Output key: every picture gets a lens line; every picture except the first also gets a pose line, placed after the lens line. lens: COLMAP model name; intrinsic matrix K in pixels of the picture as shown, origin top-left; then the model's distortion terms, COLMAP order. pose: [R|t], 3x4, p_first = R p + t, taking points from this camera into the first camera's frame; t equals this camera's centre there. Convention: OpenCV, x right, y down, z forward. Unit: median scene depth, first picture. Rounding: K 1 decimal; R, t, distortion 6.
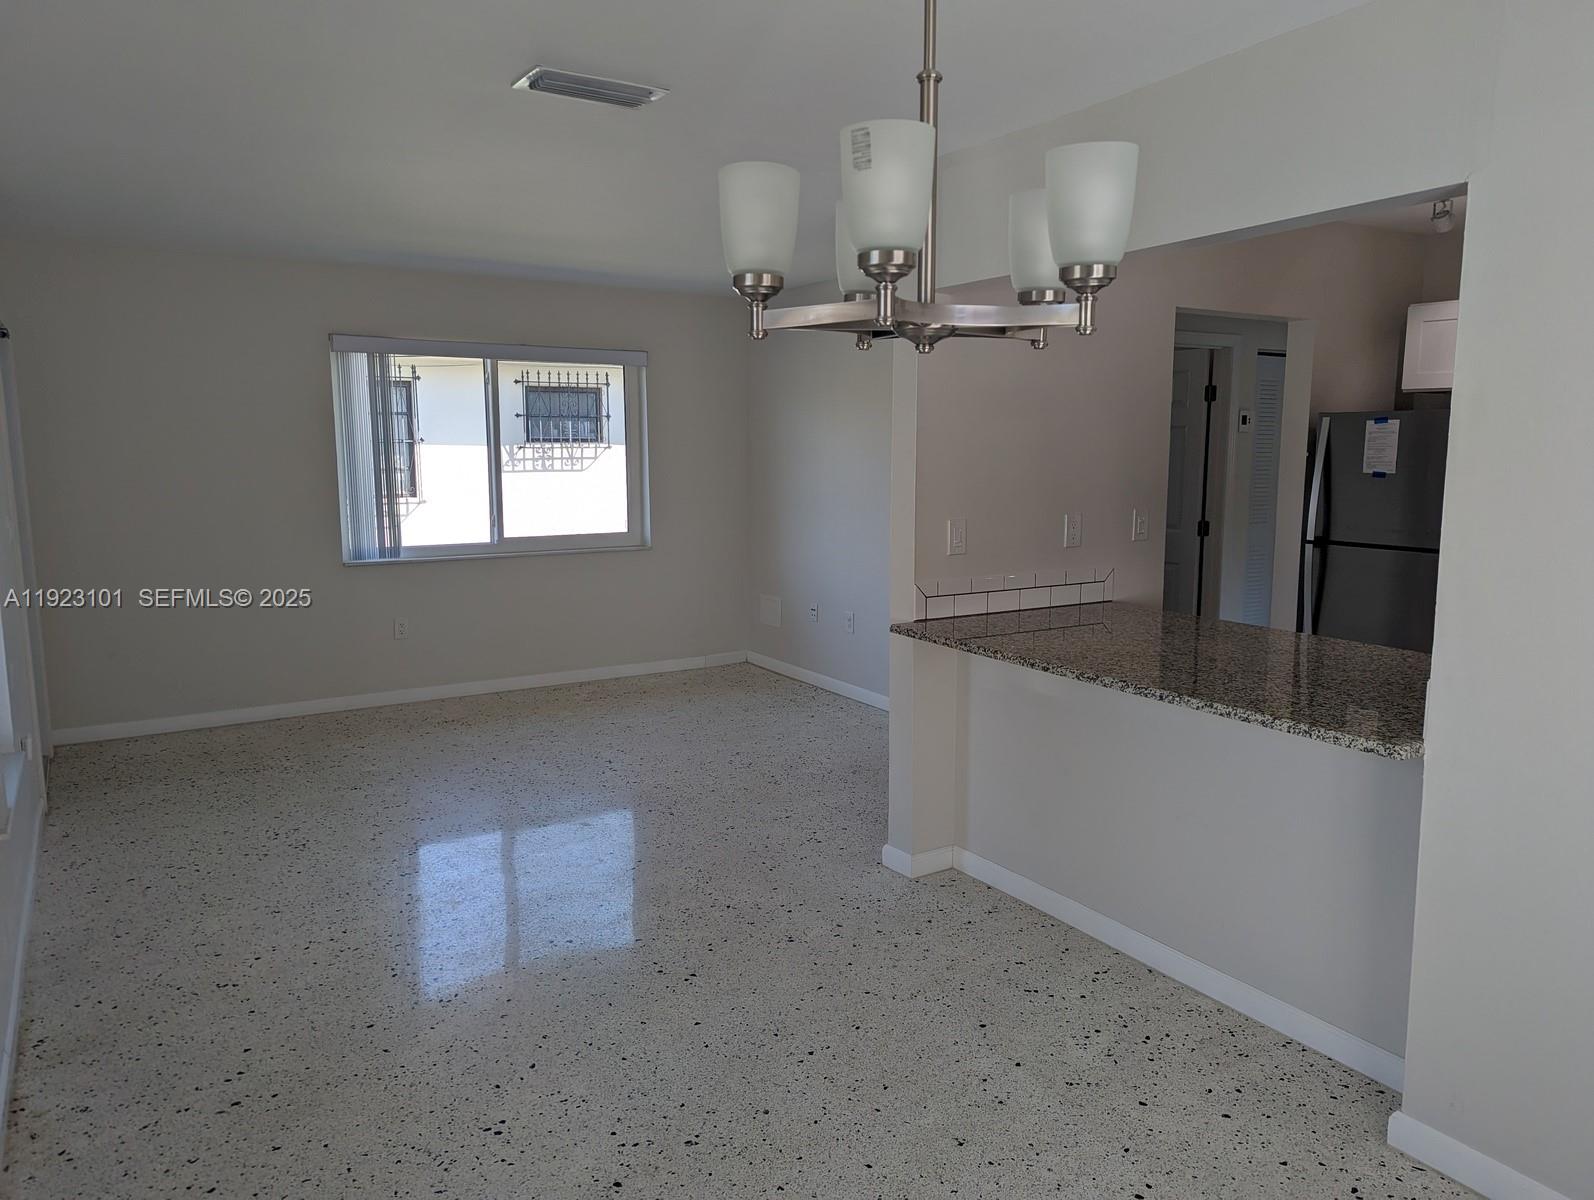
lens RADIAL K [[1125.3, 0, 798.2], [0, 1125.3, 592.9], [0, 0, 1]] dist [0.076554, -0.068570]
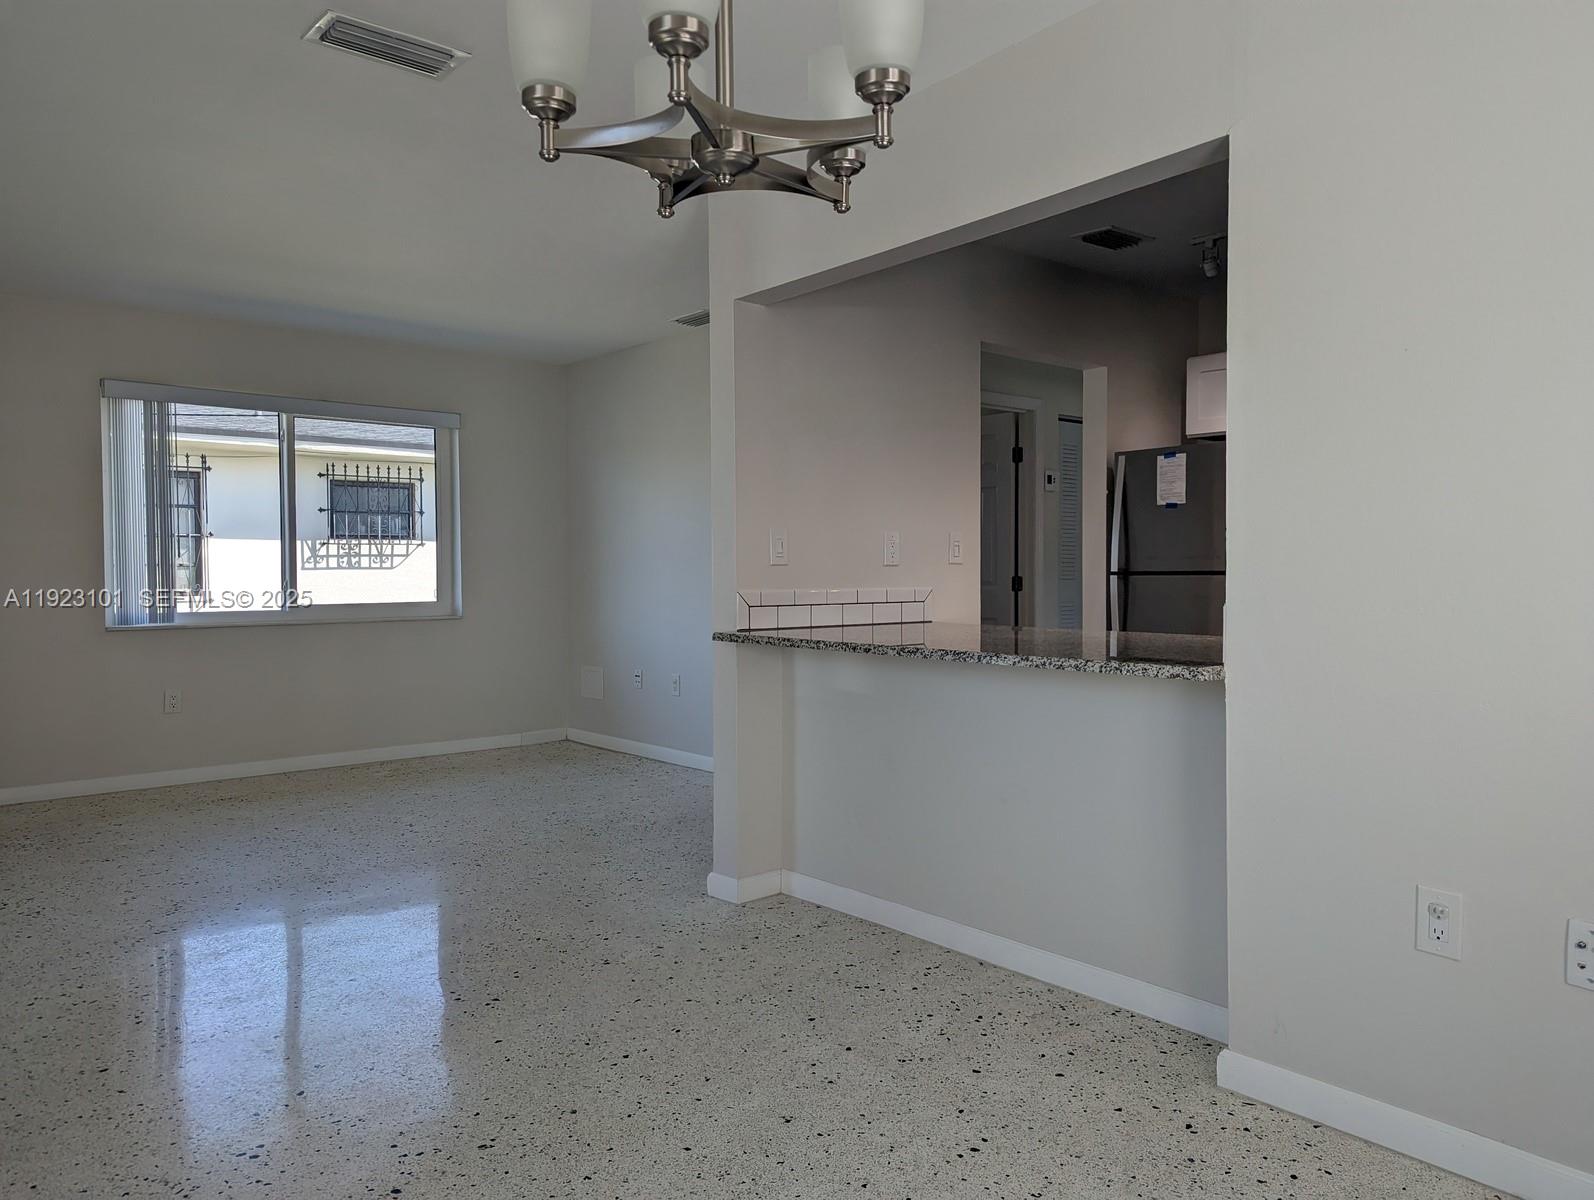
lens RADIAL K [[1133.5, 0, 803.2], [0, 1133.5, 602.0], [0, 0, 1]] dist [0.071813, -0.069201]
pose [[0.988248, -0.008360, 0.152633, 0.011901], [0.025227, 0.993732, -0.108904, 0.119401], [-0.150766, 0.111475, 0.982264, 0.029735]]
